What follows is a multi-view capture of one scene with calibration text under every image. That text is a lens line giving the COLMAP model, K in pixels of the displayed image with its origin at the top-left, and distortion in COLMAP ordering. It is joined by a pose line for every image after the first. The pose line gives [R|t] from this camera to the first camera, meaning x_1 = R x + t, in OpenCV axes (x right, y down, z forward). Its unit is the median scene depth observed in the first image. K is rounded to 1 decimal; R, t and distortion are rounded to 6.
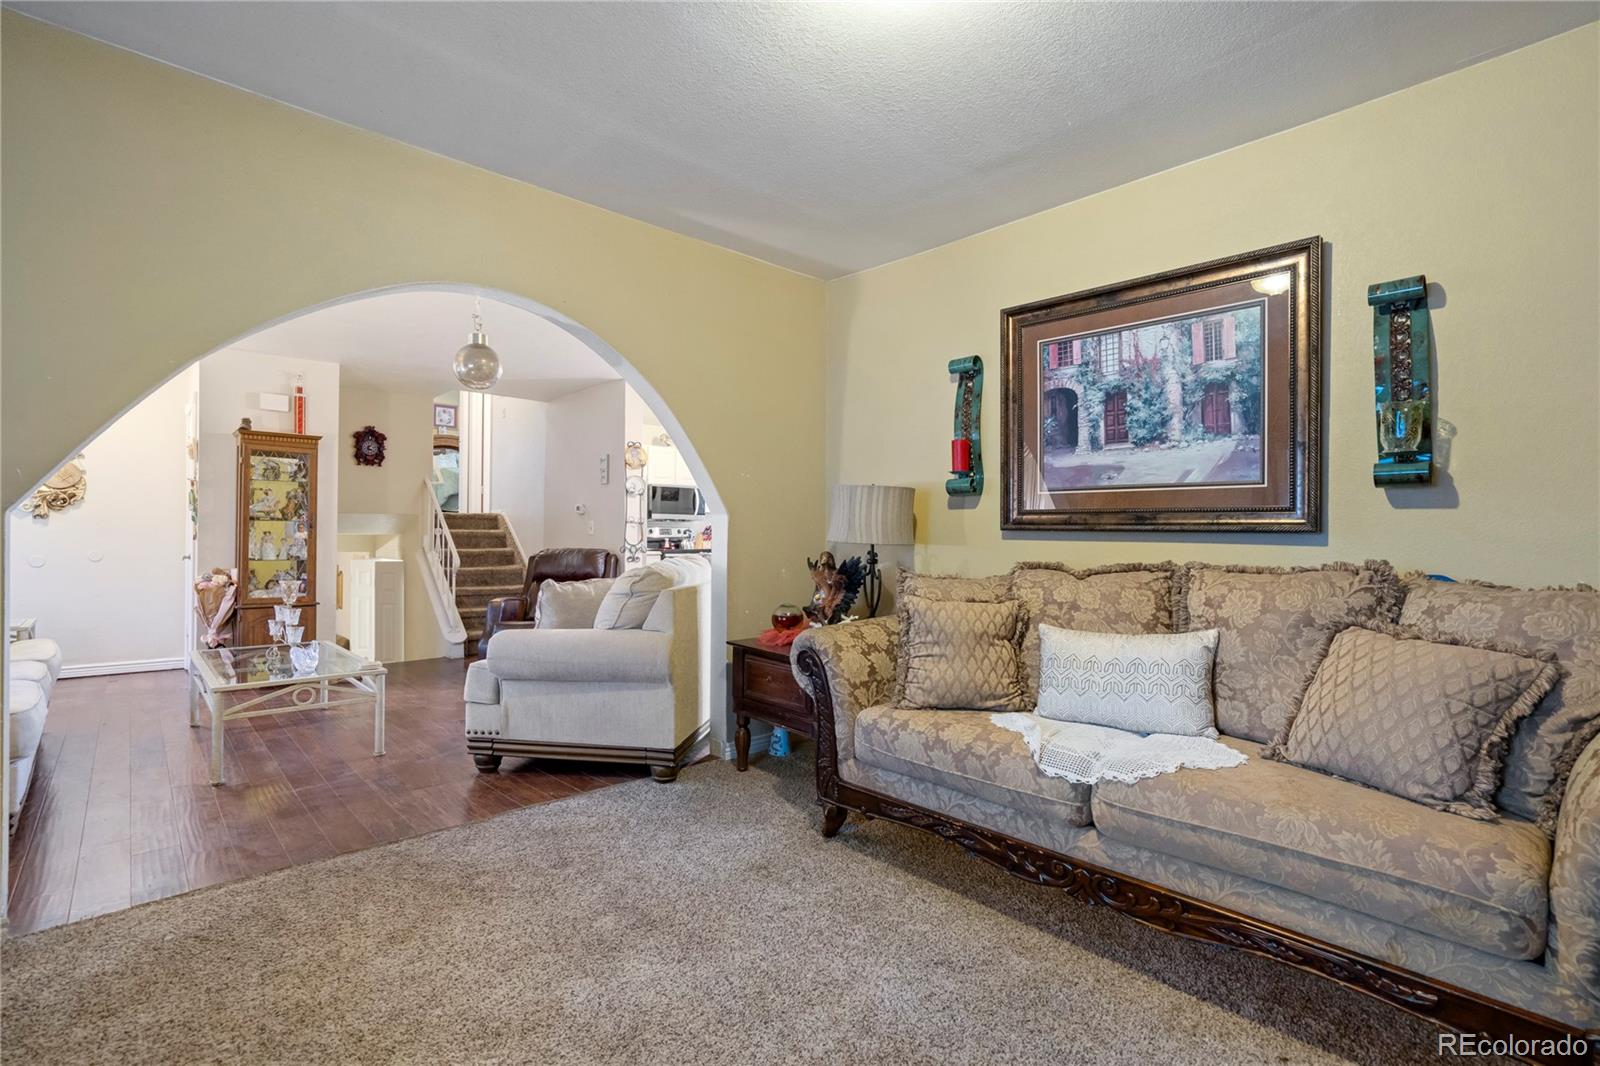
lens RADIAL K [[749.6, 0, 798.9], [0, 749.6, 526.8], [0, 0, 1]] dist [-0.002330, 0.000529]
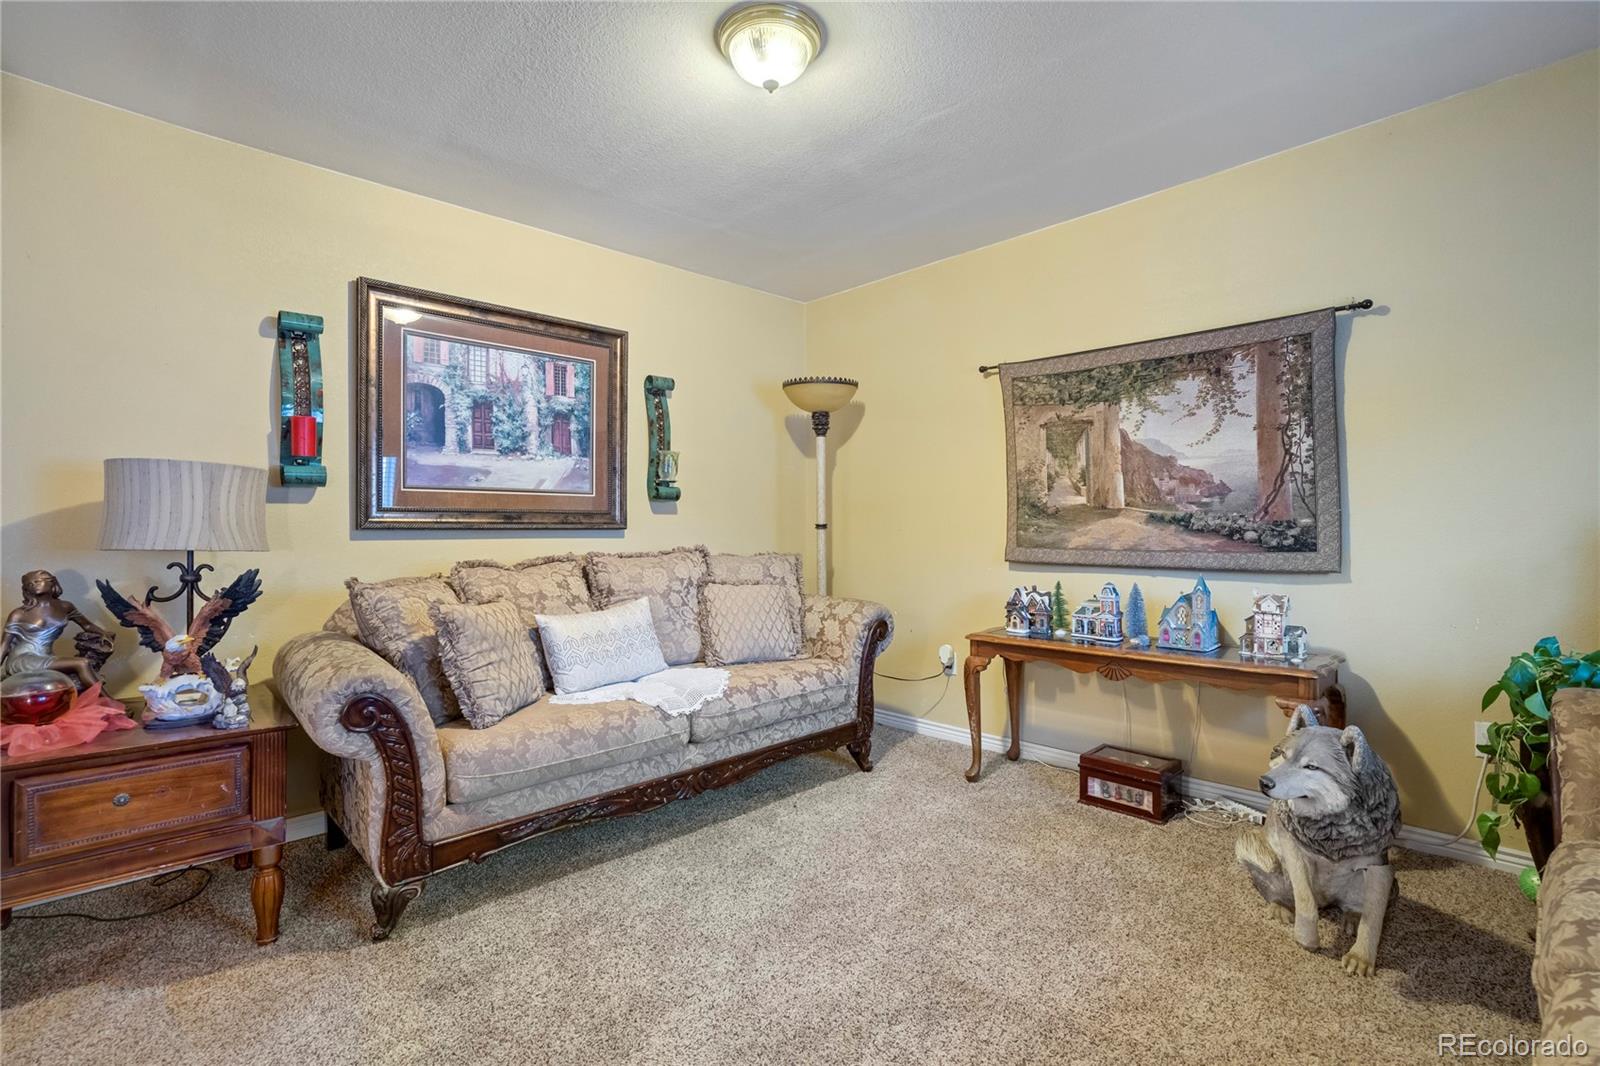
lens RADIAL K [[749.6, 0, 798.9], [0, 749.6, 529.9], [0, 0, 1]] dist [-0.002330, 0.000529]
pose [[-0.012190, -0.008786, 0.999887, -0.704281], [0.002156, 0.999959, 0.008813, -0.002251], [-0.999923, 0.002263, -0.012171, 0.580602]]
